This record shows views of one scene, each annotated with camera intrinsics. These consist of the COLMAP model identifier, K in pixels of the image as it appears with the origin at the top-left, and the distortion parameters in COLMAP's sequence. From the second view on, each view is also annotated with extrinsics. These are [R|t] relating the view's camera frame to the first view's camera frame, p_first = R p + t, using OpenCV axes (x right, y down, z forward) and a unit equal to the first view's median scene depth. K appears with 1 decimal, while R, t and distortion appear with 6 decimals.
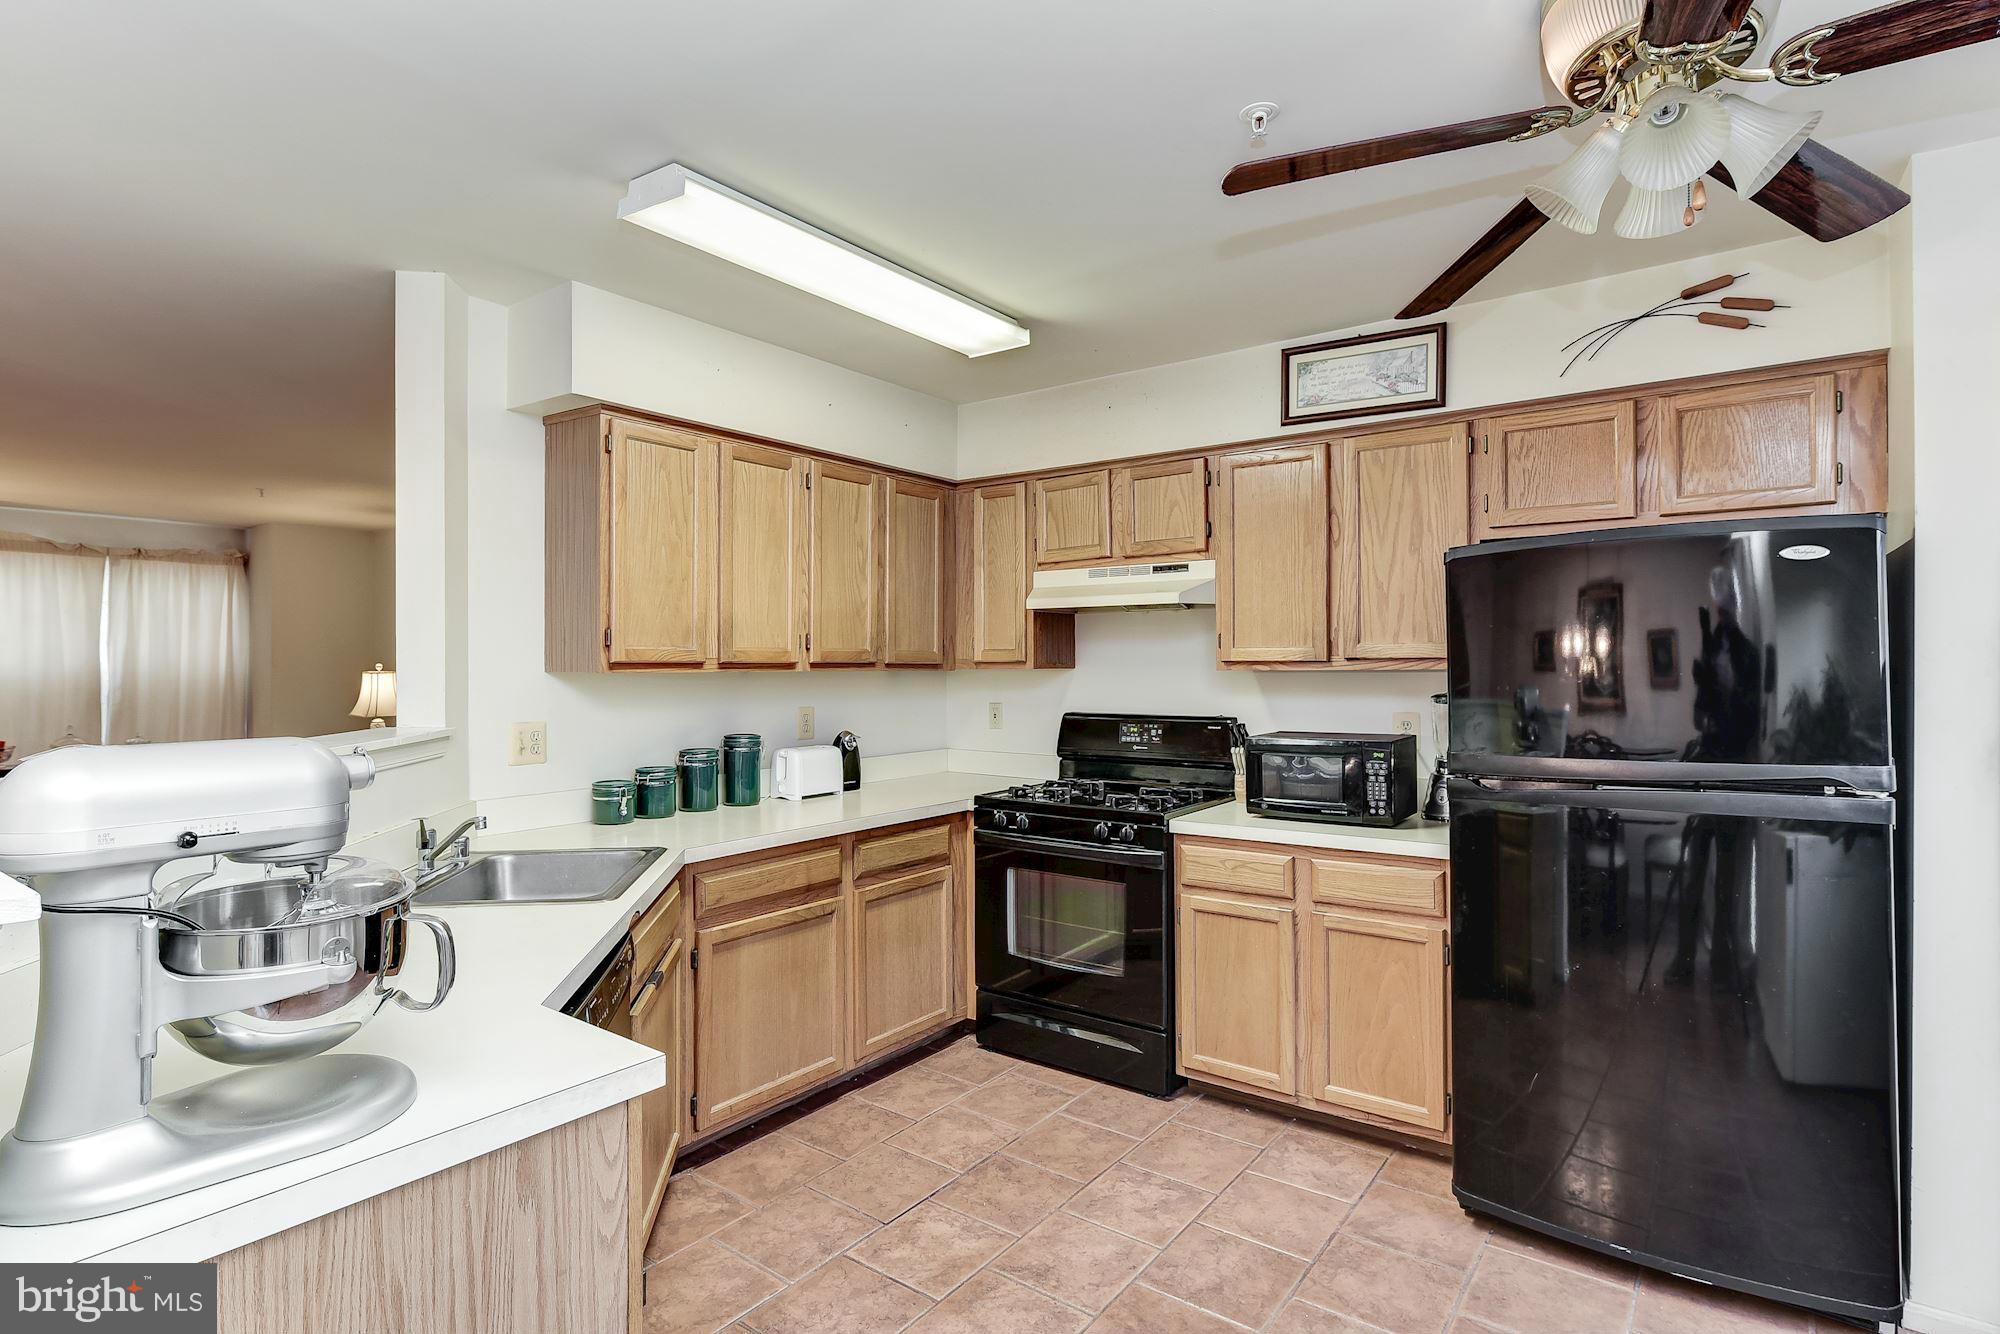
lens RADIAL K [[992.5, 0, 1000.0], [0, 992.5, 667.0], [0, 0, 1]] dist [-0.001827, -0.000212]
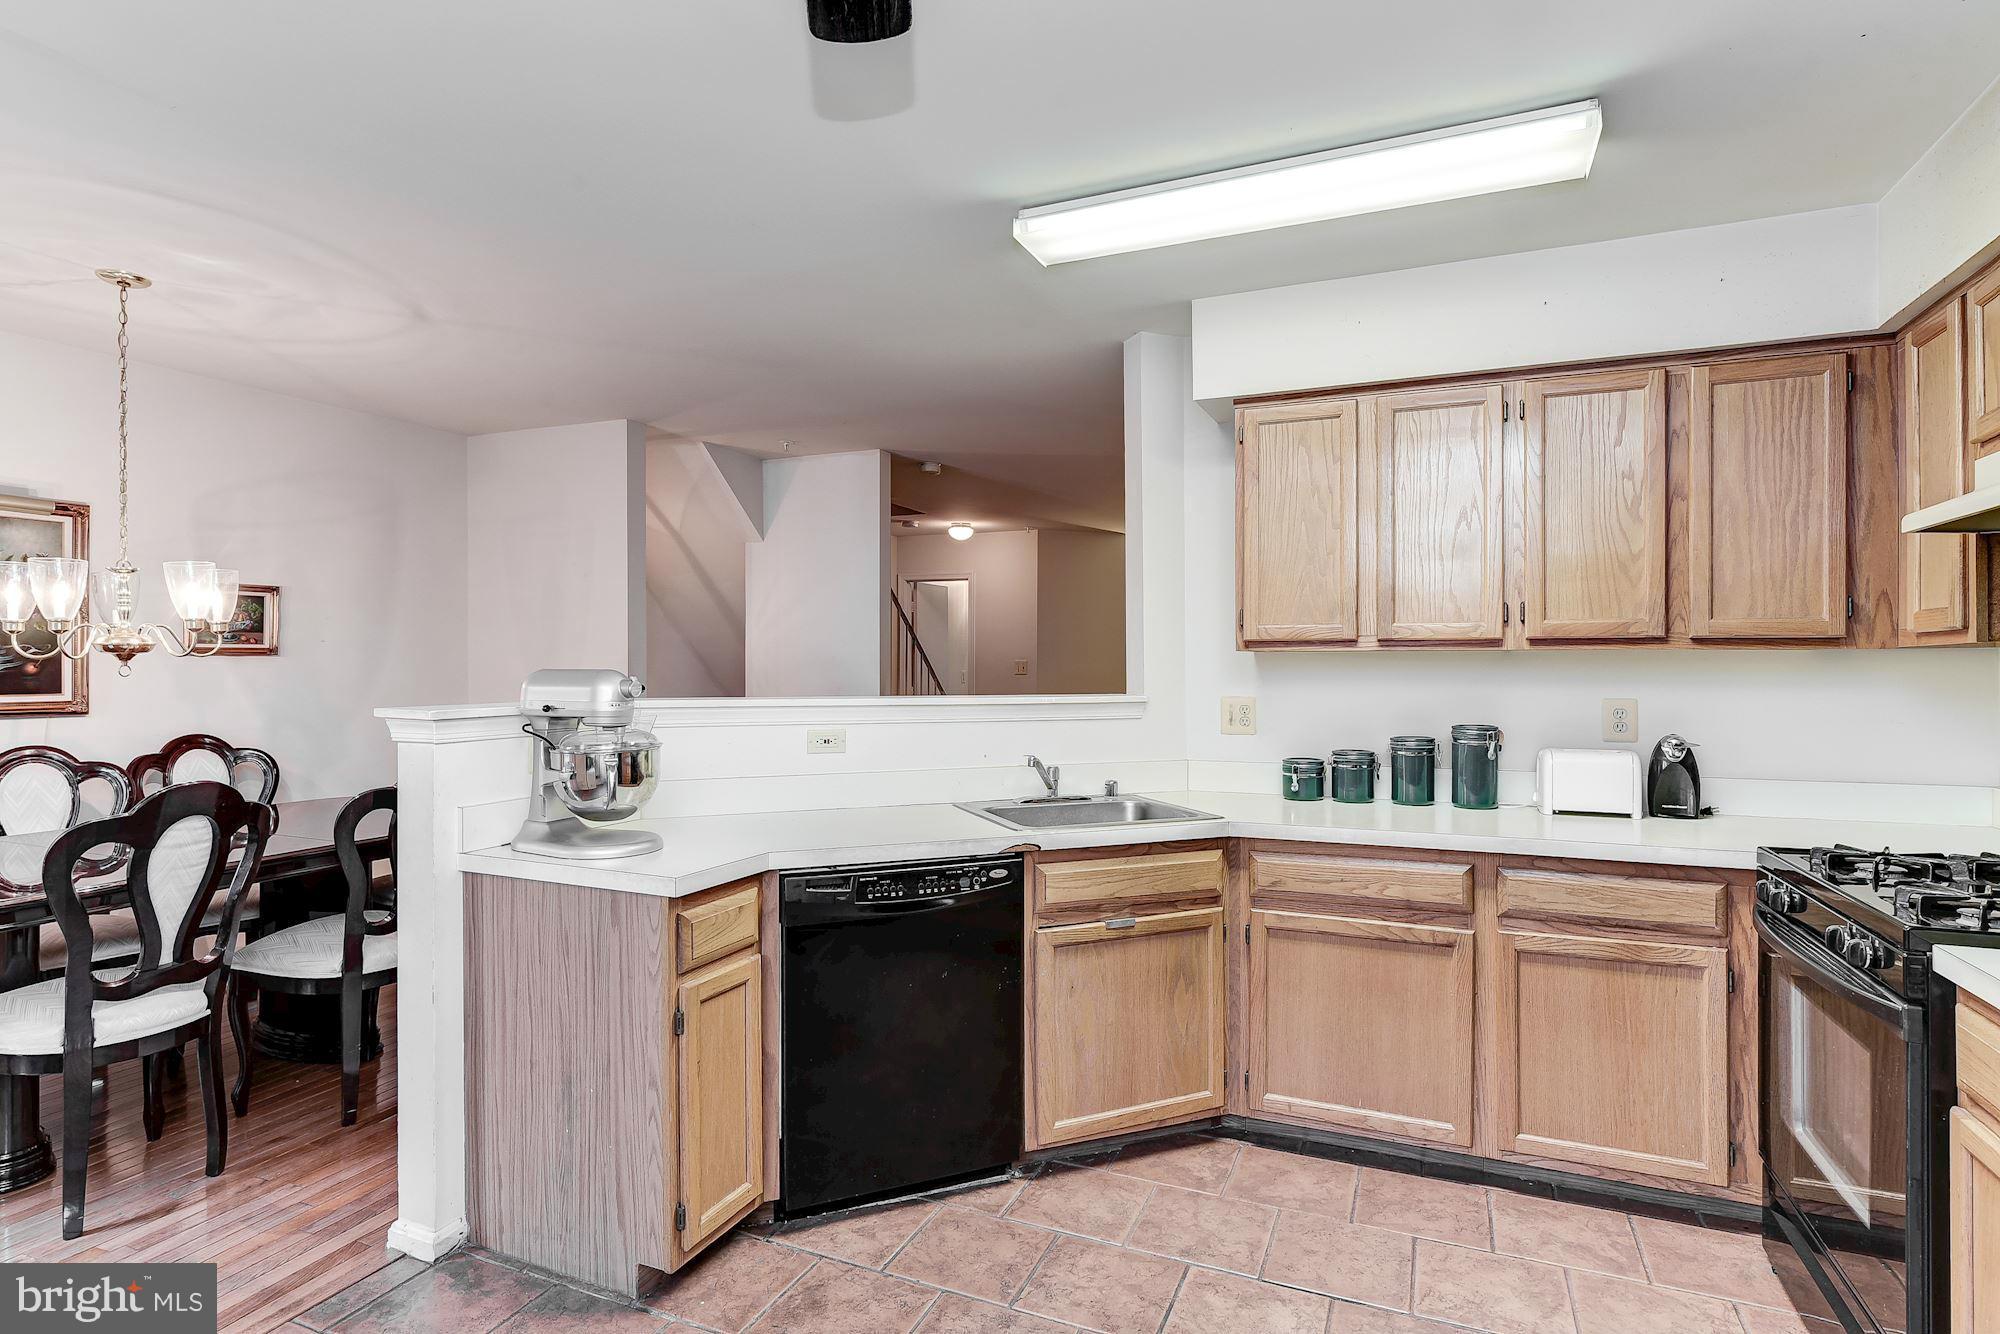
lens RADIAL K [[1008.3, 0, 1007.0], [0, 1008.3, 665.1], [0, 0, 1]] dist [-0.006375, 0.000275]
pose [[0.239129, 0.000577, -0.970988, 0.539998], [-0.002388, 0.999997, 0.000006, 0.019966], [0.970985, 0.002317, 0.239130, 0.452792]]
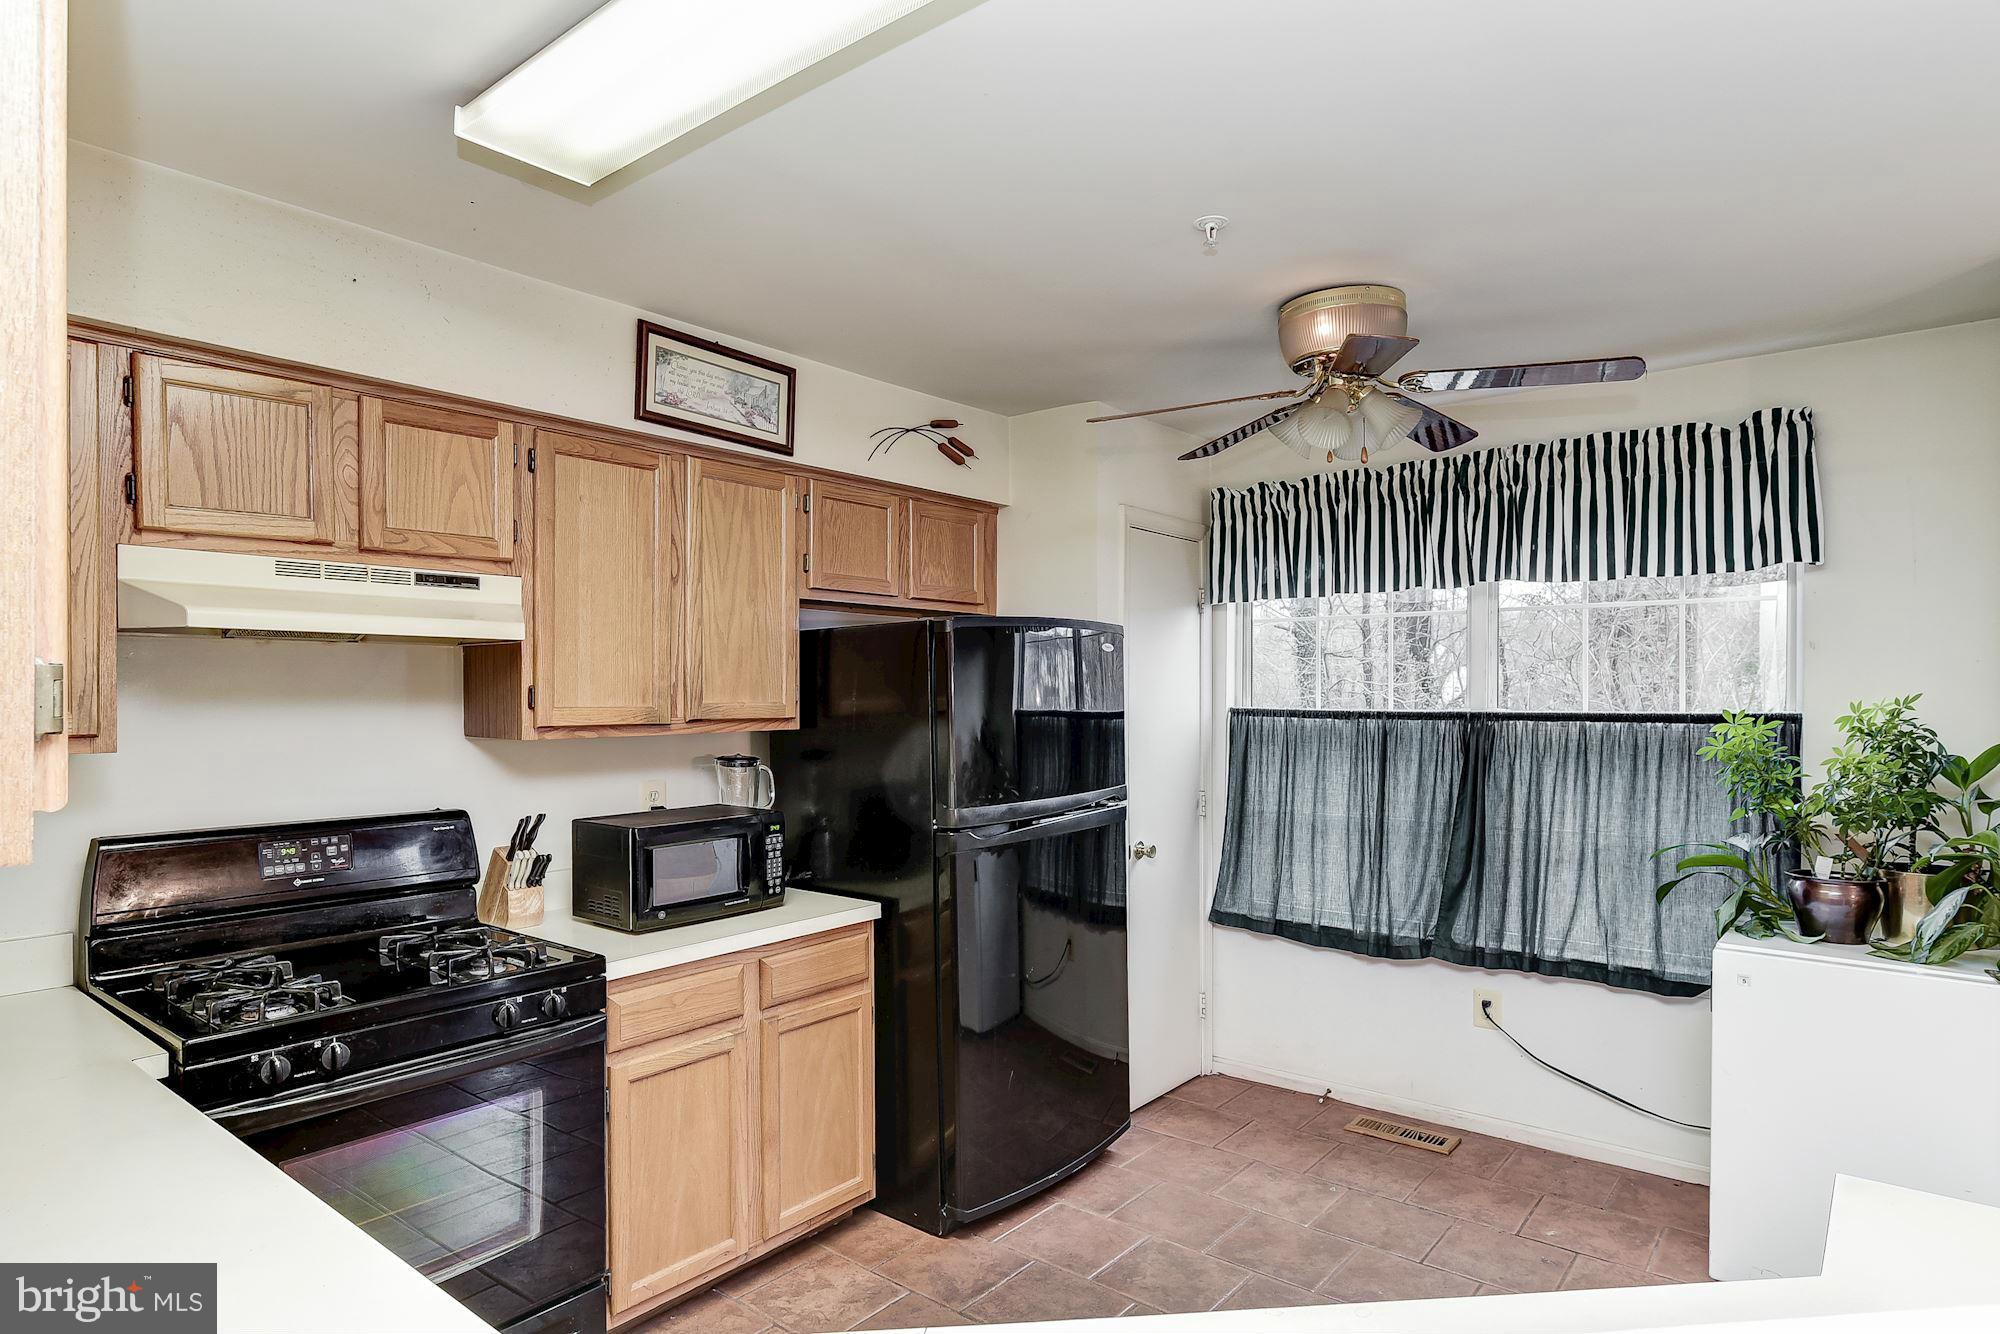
lens RADIAL K [[1142.1, 0, 1003.5], [0, 1142.1, 711.5], [0, 0, 1]] dist [-0.005230, -0.000039]
pose [[0.045192, -0.008842, 0.998939, -0.604504], [0.008608, 0.999927, 0.008462, -0.022203], [-0.998941, 0.008216, 0.045265, 0.700619]]
